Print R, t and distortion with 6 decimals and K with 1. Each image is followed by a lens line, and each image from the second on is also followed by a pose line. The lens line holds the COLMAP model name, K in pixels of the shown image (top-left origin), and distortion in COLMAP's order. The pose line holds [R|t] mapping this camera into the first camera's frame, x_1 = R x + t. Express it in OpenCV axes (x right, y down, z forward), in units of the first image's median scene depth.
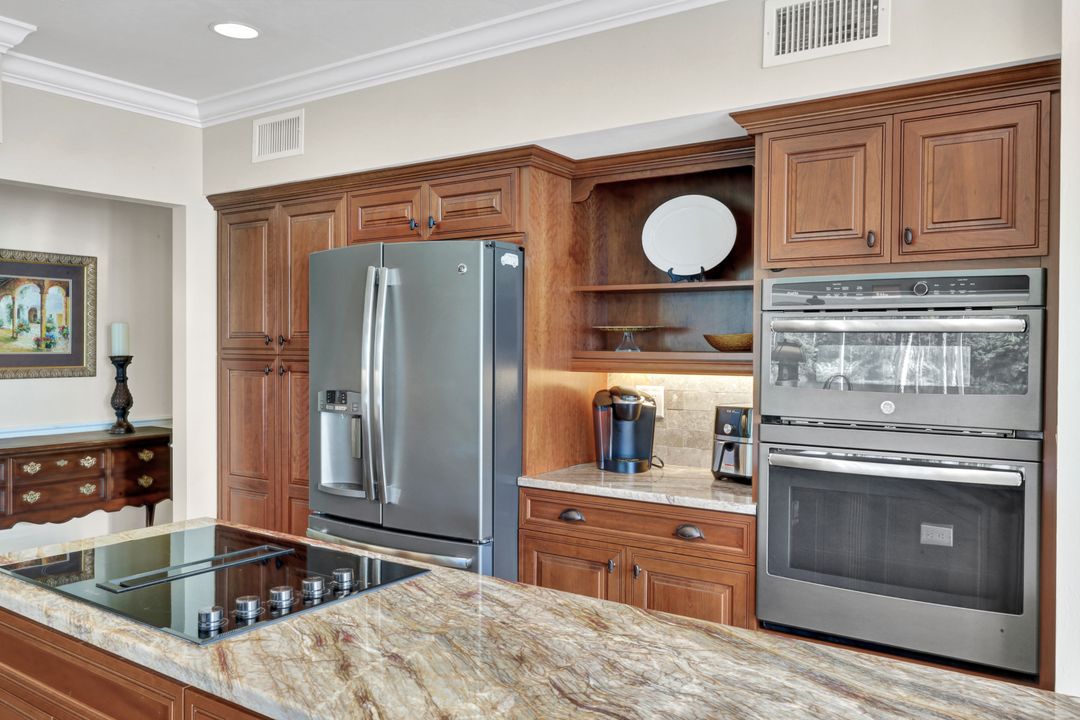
lens RADIAL K [[821.0, 0, 540.0], [0, 821.0, 360.0], [0, 0, 1]] dist [0.023904, -0.001638]
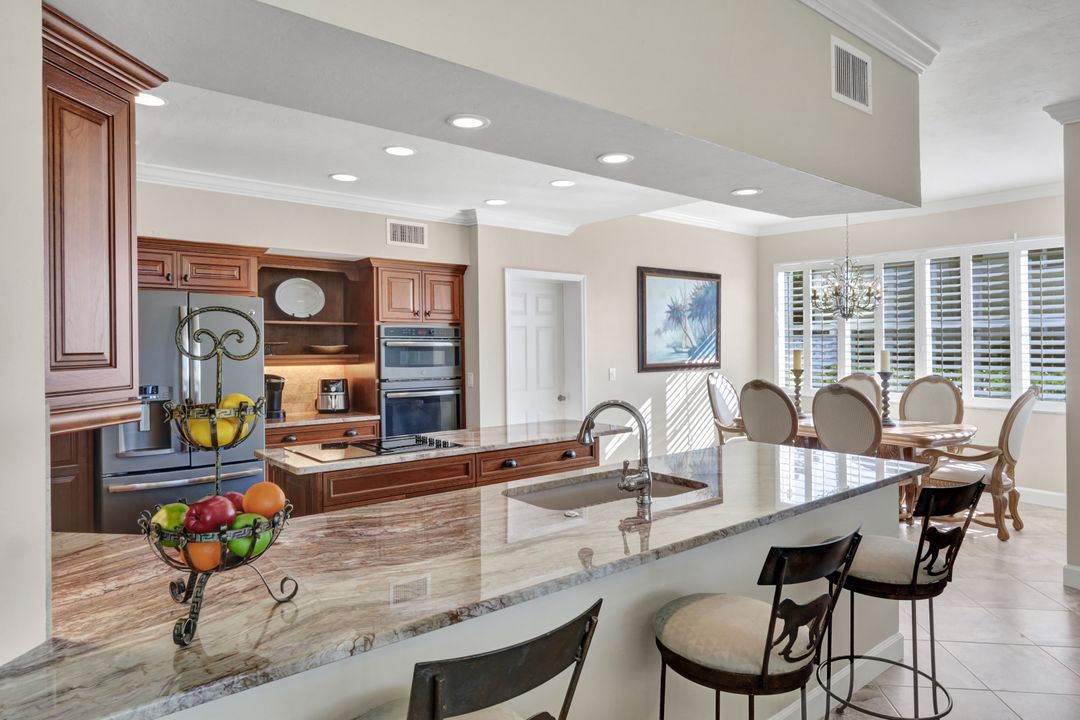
lens RADIAL K [[651.7, 0, 534.9], [0, 651.7, 344.5], [0, 0, 1]] dist [0.005436, 0.000944]
pose [[0.281288, -0.006234, 0.959603, -1.194828], [0.020427, 0.999791, 0.000507, -0.024361], [-0.959406, 0.019459, 0.281357, -0.015408]]
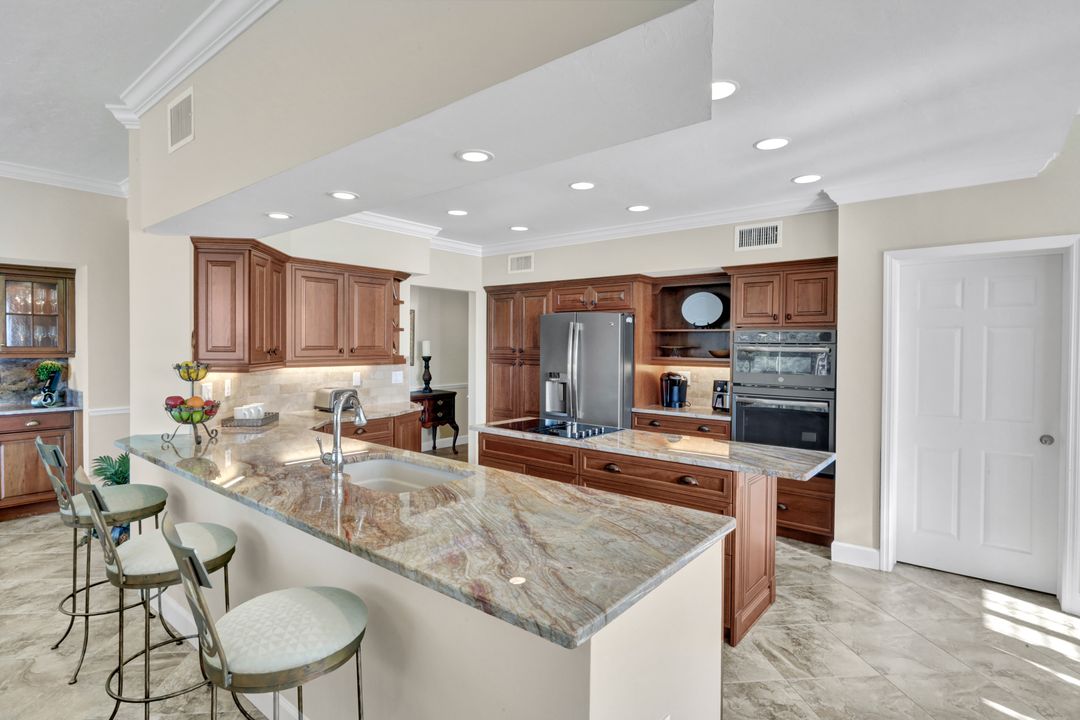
lens RADIAL K [[538.8, 0, 542.9], [0, 538.8, 354.6], [0, 0, 1]] dist [0.000515, 0.000116]
pose [[0.997311, 0.005199, -0.073104, -0.166171], [-0.005519, 0.999976, -0.004170, -0.008985], [0.073080, 0.004562, 0.997316, -0.597371]]
